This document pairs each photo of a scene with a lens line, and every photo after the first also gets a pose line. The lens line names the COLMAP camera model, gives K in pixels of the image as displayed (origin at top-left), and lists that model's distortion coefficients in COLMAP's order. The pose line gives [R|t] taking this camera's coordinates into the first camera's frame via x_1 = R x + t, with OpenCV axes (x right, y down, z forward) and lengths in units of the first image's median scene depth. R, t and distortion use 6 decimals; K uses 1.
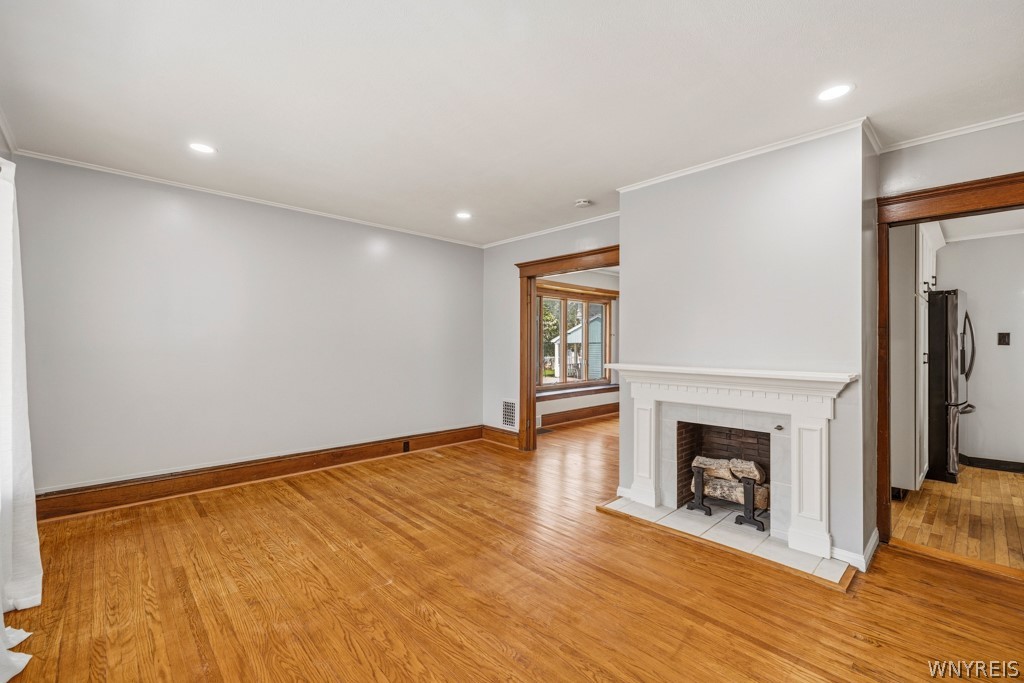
lens RADIAL K [[437.3, 0, 503.8], [0, 437.3, 344.0], [0, 0, 1]] dist [-0.002955, 0.002254]
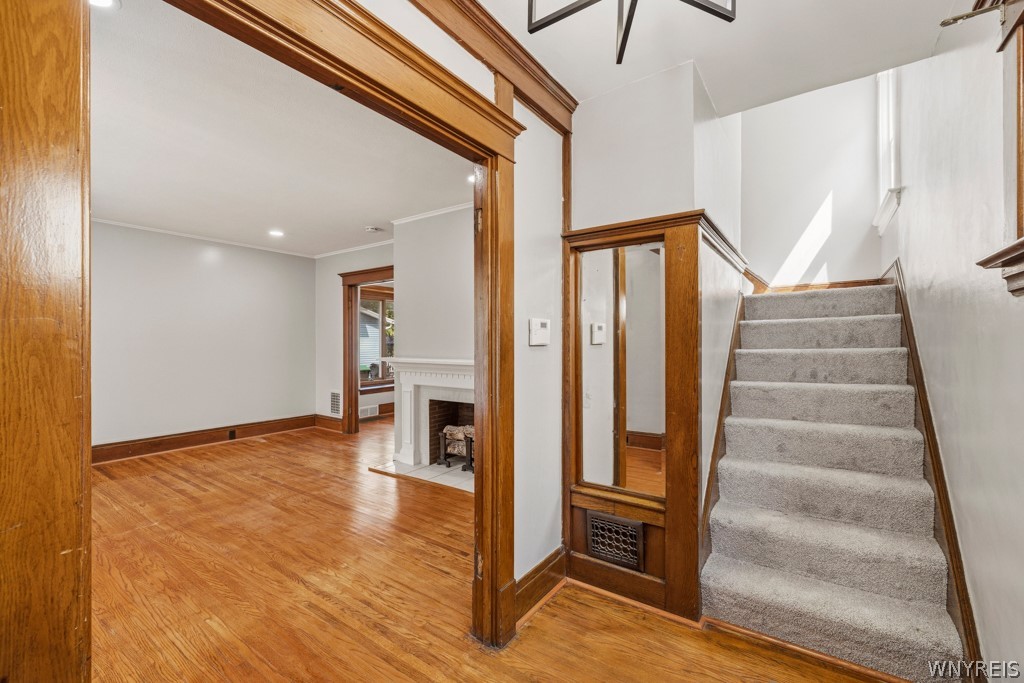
lens RADIAL K [[437.3, 0, 509.2], [0, 437.3, 340.6], [0, 0, 1]] dist [-0.002955, 0.002254]
pose [[0.978766, -0.005501, 0.204907, 0.366984], [0.006245, 0.999976, -0.002983, 0.001878], [-0.204886, 0.004199, 0.978777, -0.362547]]
